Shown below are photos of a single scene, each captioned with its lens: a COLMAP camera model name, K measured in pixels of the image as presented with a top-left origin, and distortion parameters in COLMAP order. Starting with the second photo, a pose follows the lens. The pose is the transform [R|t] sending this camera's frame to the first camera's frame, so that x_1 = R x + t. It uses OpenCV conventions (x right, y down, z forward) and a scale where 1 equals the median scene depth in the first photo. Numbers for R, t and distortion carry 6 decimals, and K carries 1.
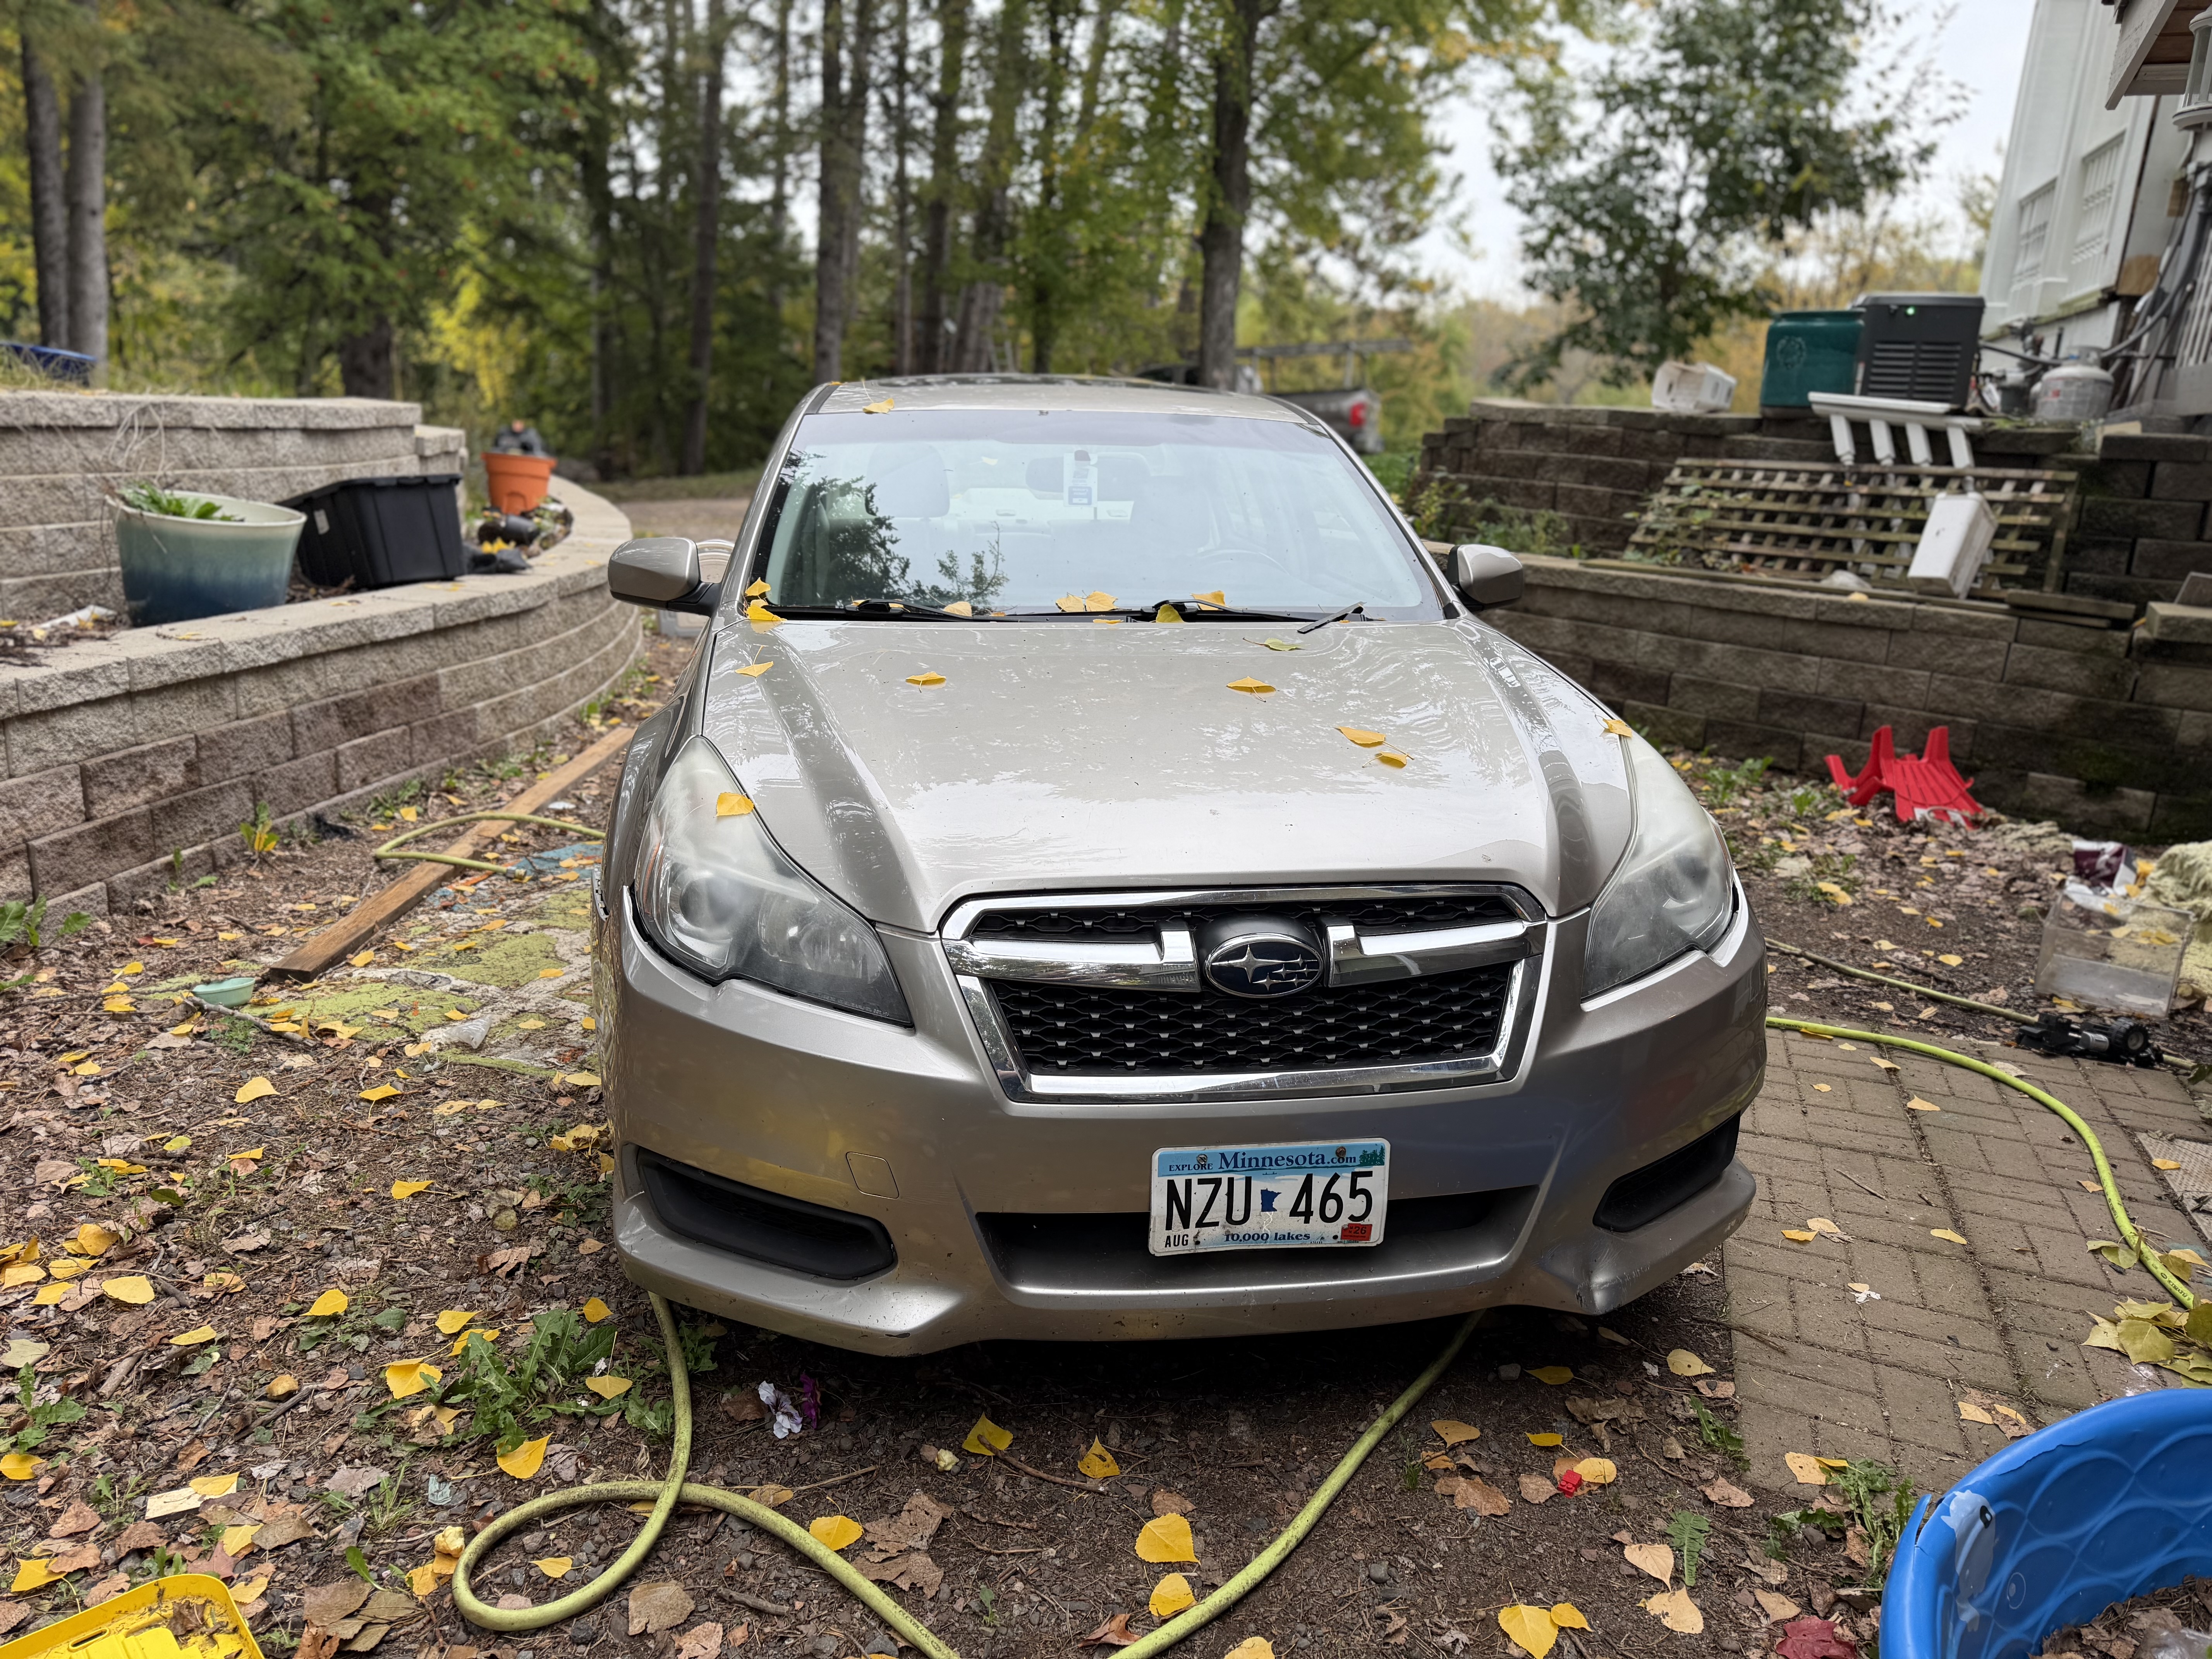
lens RADIAL K [[1501.1, 0, 1135.3], [0, 1501.1, 800.5], [0, 0, 1]] dist [0.029345, -0.026981]
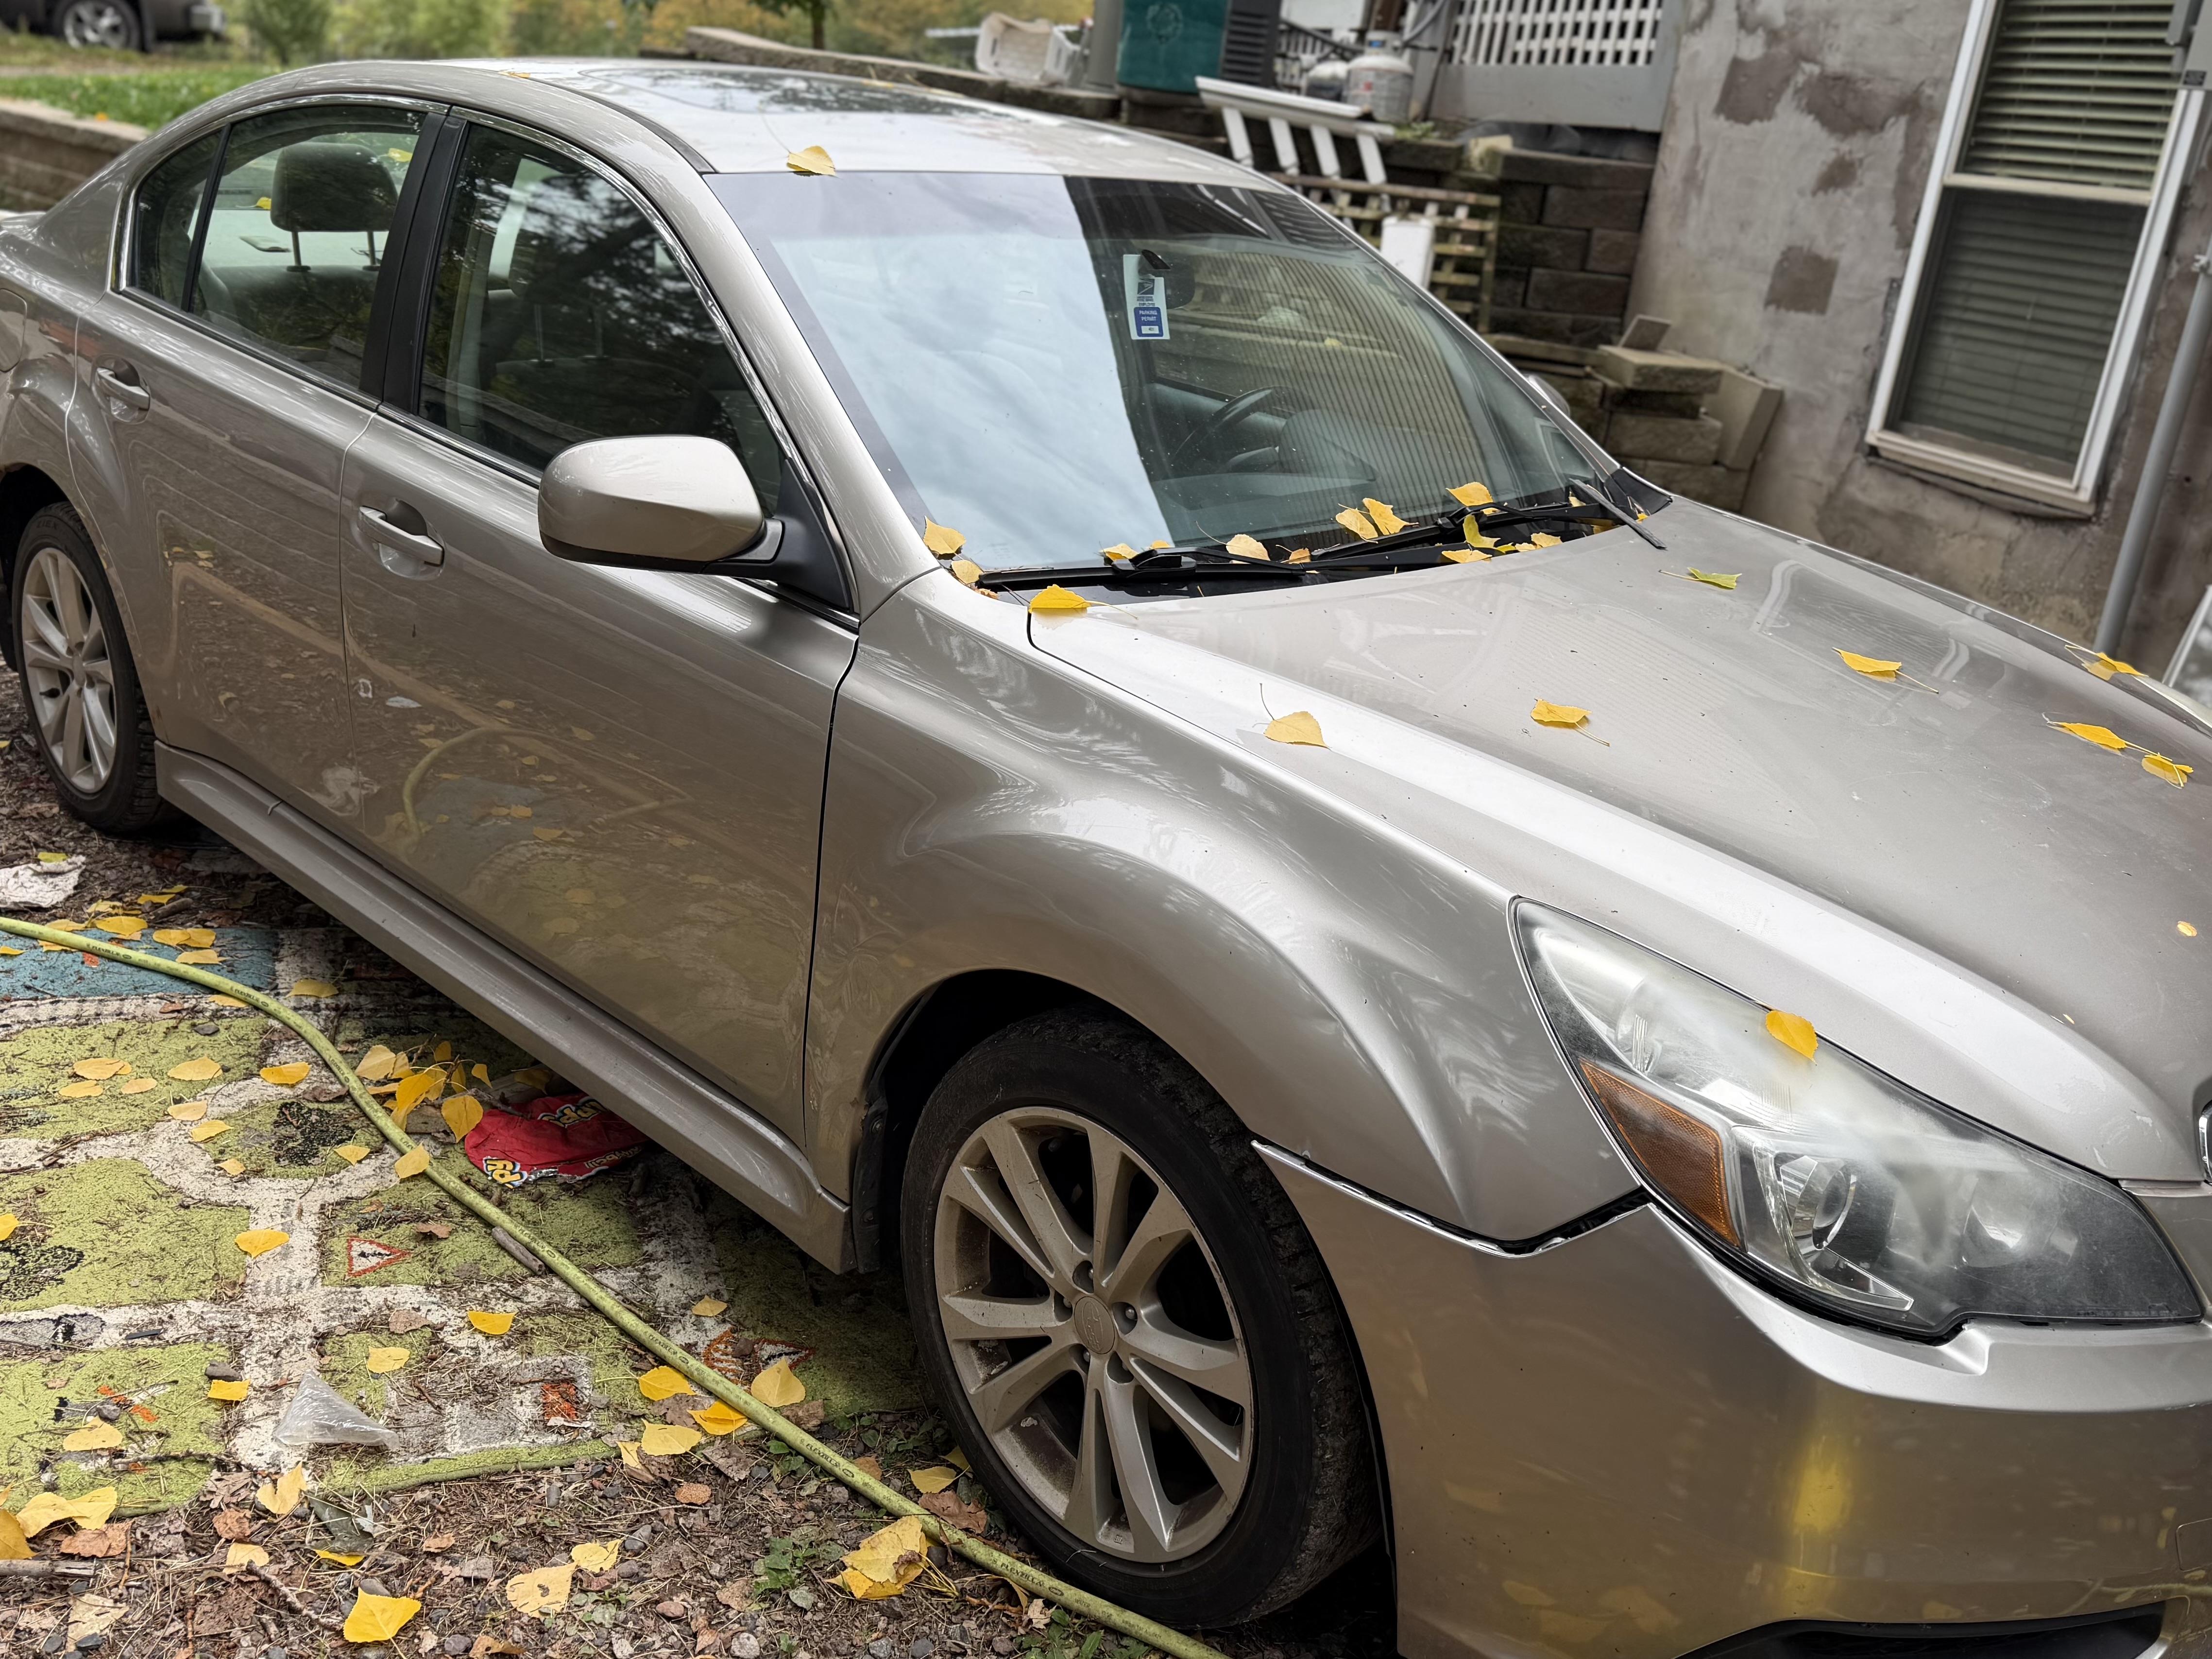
lens RADIAL K [[1888.1, 0, 1078.0], [0, 1888.1, 760.2], [0, 0, 1]] dist [0.050029, -0.052686]
pose [[0.809020, -0.151087, 0.568032, -0.493293], [0.072164, 0.984619, 0.159113, -0.133279], [-0.583335, -0.087735, 0.807479, 0.296531]]
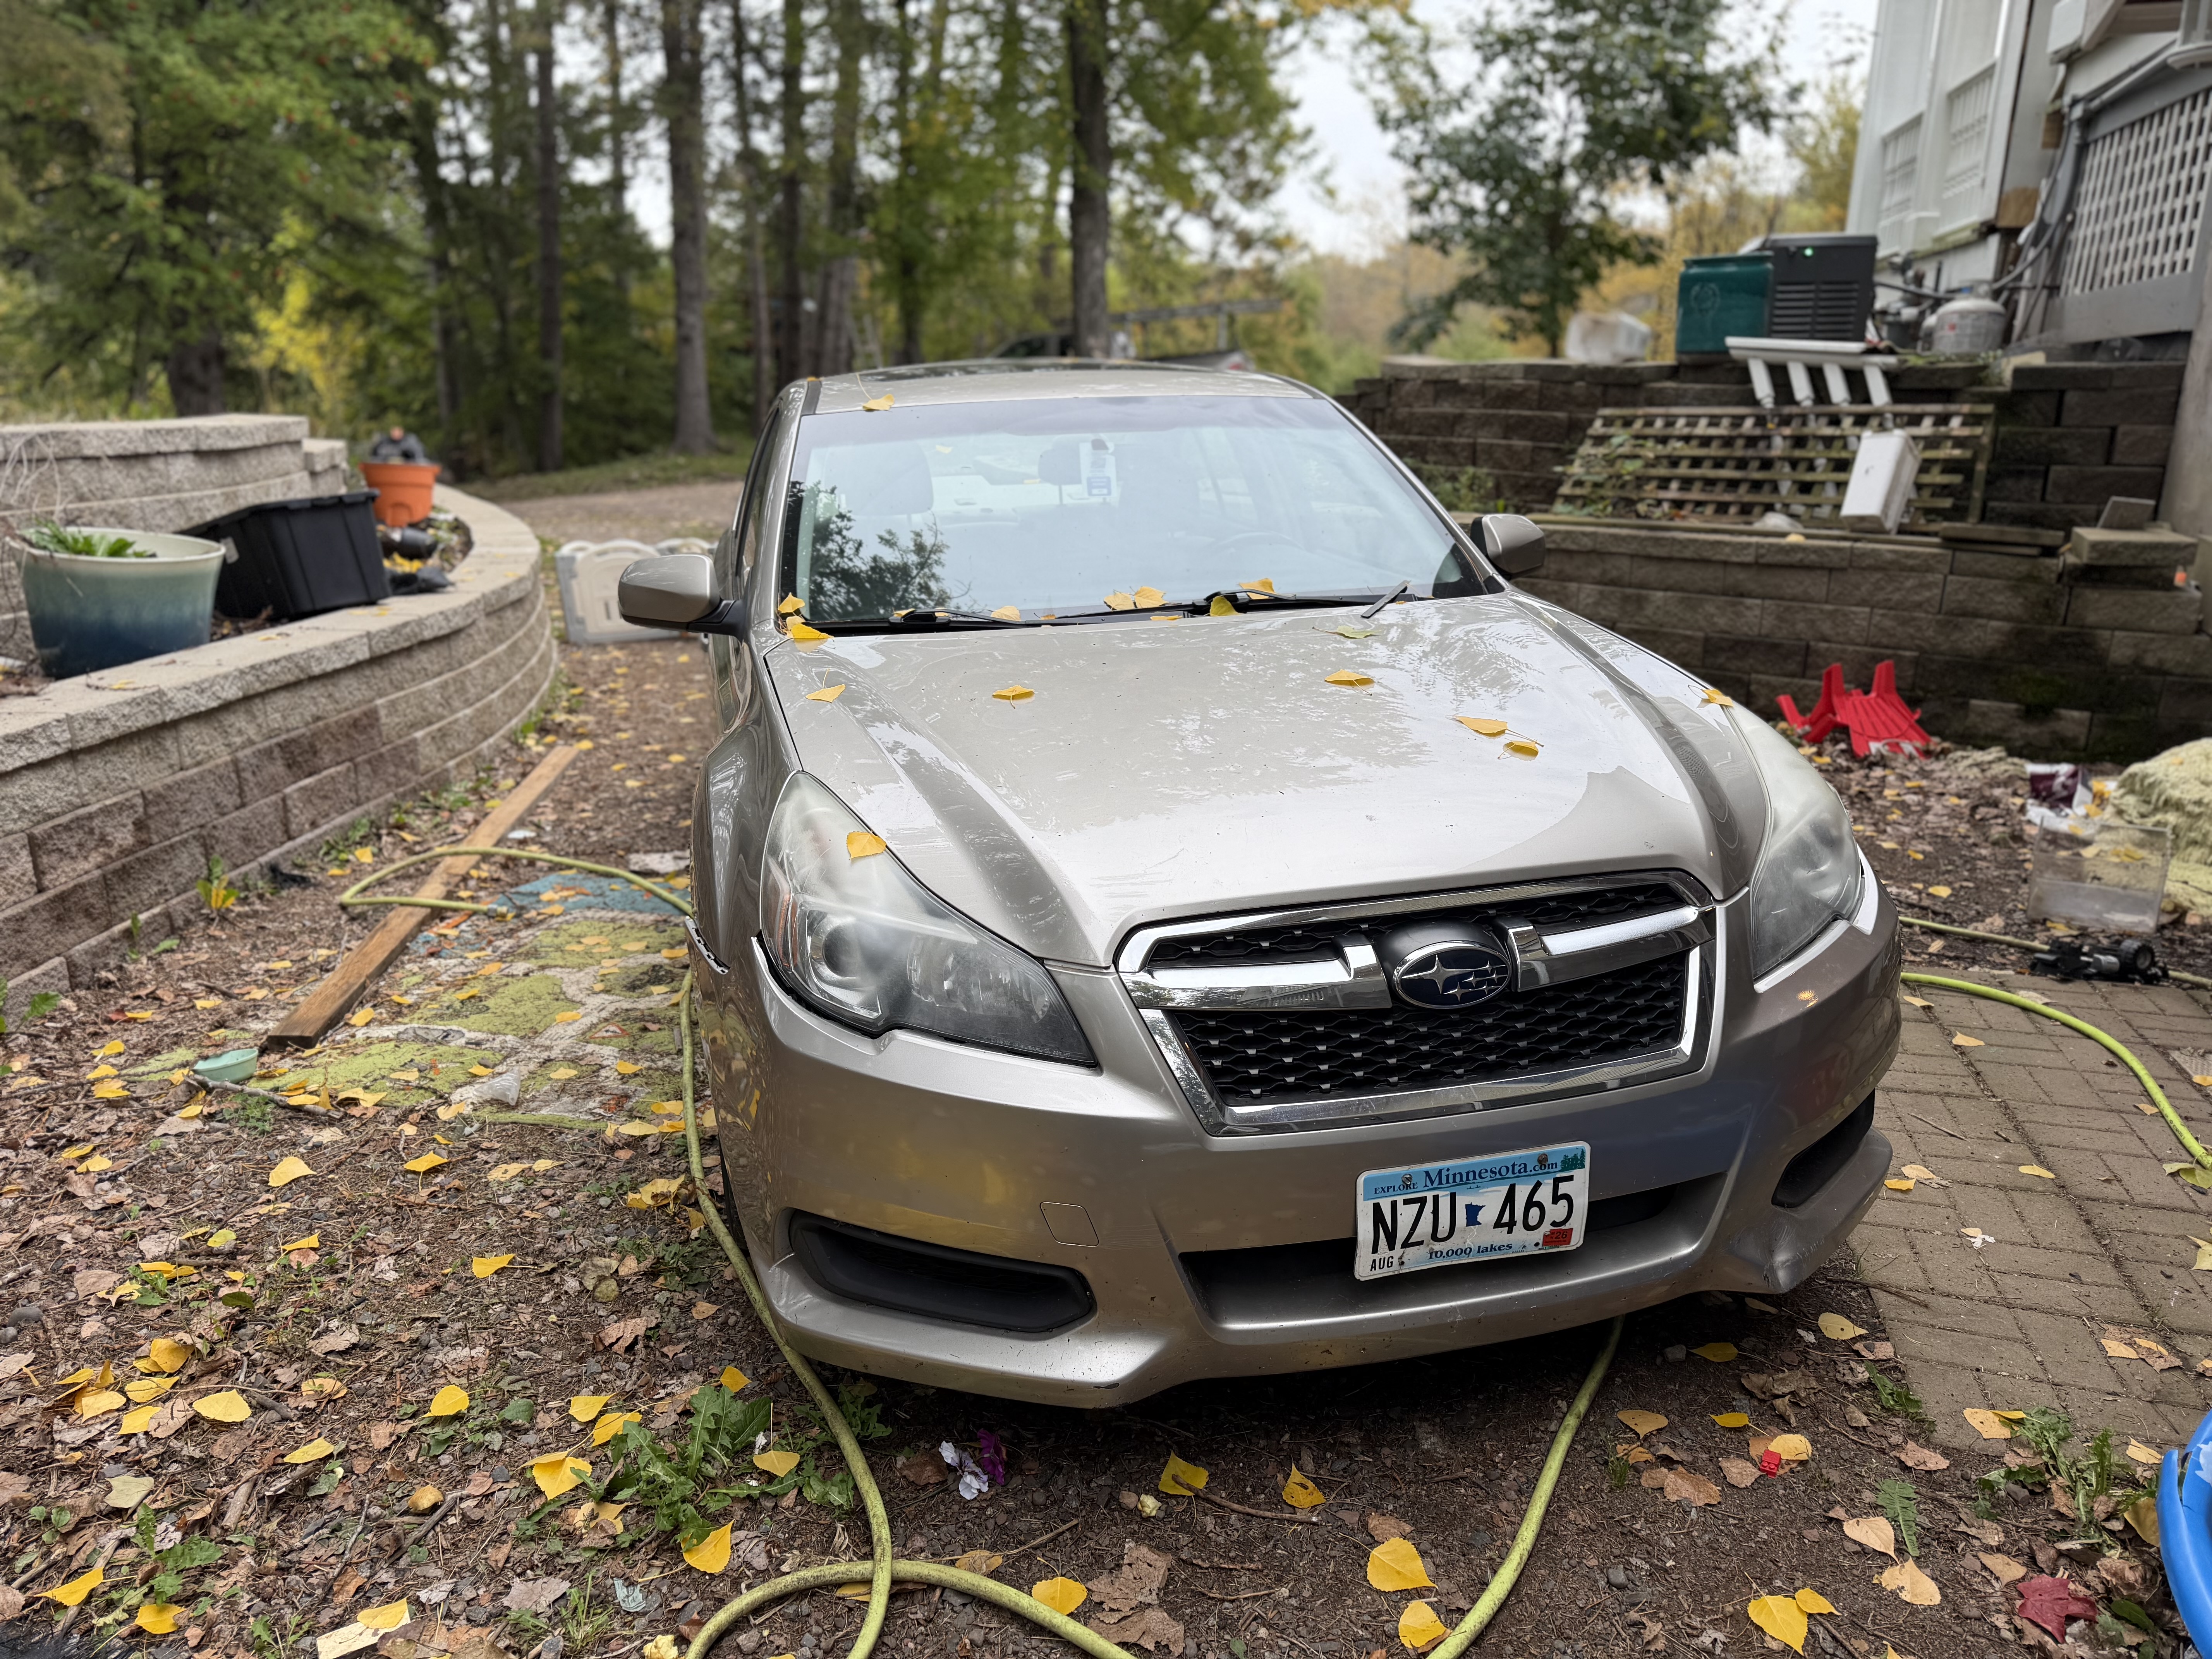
lens RADIAL K [[1498.4, 0, 1135.0], [0, 1498.4, 813.0], [0, 0, 1]] dist [0.031137, -0.031074]
pose [[0.994708, -0.069726, 0.075462, -0.090103], [0.067550, 0.997234, 0.031017, -0.018705], [-0.077416, -0.025756, 0.996666, 0.024758]]
